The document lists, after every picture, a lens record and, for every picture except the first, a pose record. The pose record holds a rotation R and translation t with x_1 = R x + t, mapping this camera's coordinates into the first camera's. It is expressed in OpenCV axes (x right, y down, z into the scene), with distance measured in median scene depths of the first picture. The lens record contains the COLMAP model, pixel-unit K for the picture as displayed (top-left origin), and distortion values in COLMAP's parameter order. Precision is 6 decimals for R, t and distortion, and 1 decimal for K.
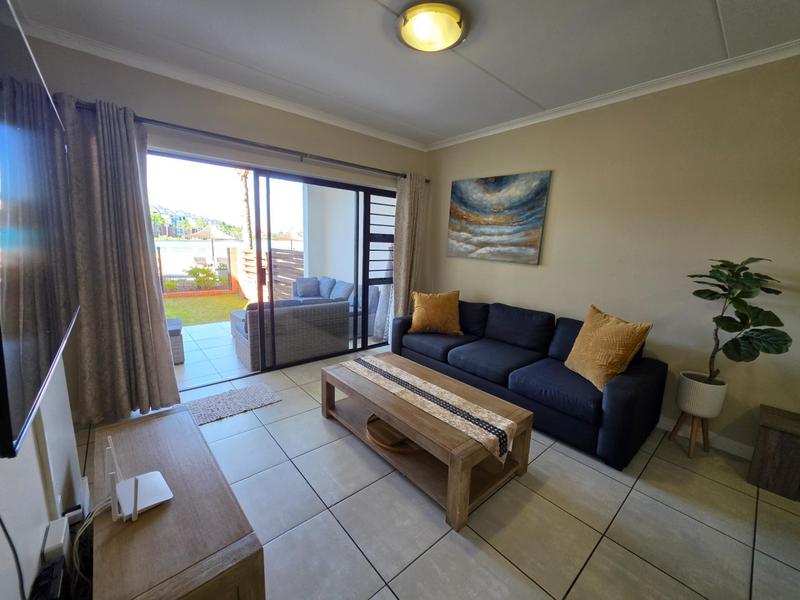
lens RADIAL K [[319.9, 0, 396.1], [0, 319.9, 298.3], [0, 0, 1]] dist [-0.002279, -0.000497]
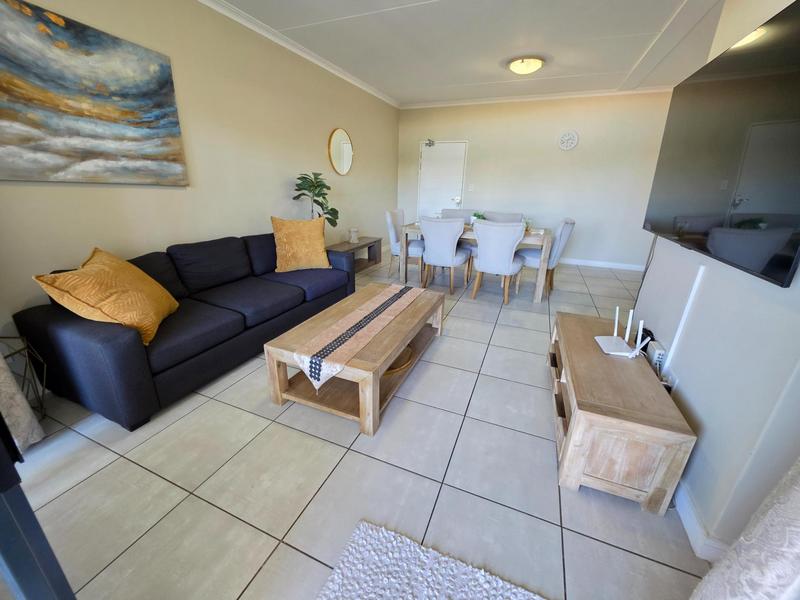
lens RADIAL K [[319.9, 0, 393.6], [0, 319.9, 296.5], [0, 0, 1]] dist [-0.002279, -0.000497]
pose [[-0.439944, -0.347131, 0.828221, -0.527403], [0.108479, 0.894973, 0.432731, -0.137286], [-0.891449, 0.280222, -0.356082, 0.839669]]
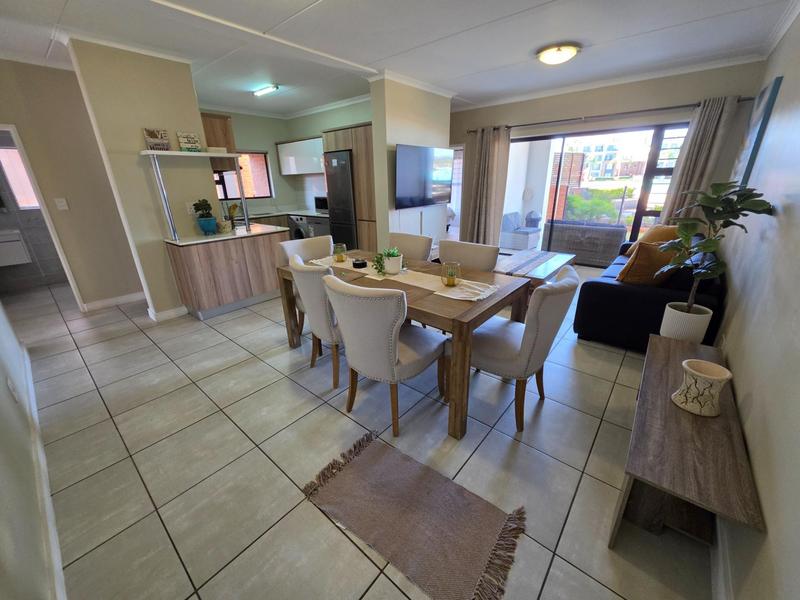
lens RADIAL K [[319.9, 0, 402.1], [0, 319.9, 299.0], [0, 0, 1]] dist [-0.002279, -0.000497]
pose [[0.169898, 0.310183, -0.935372, 1.094211], [-0.140919, 0.947064, 0.288464, 0.035025], [0.975334, 0.082802, 0.204615, -0.042910]]
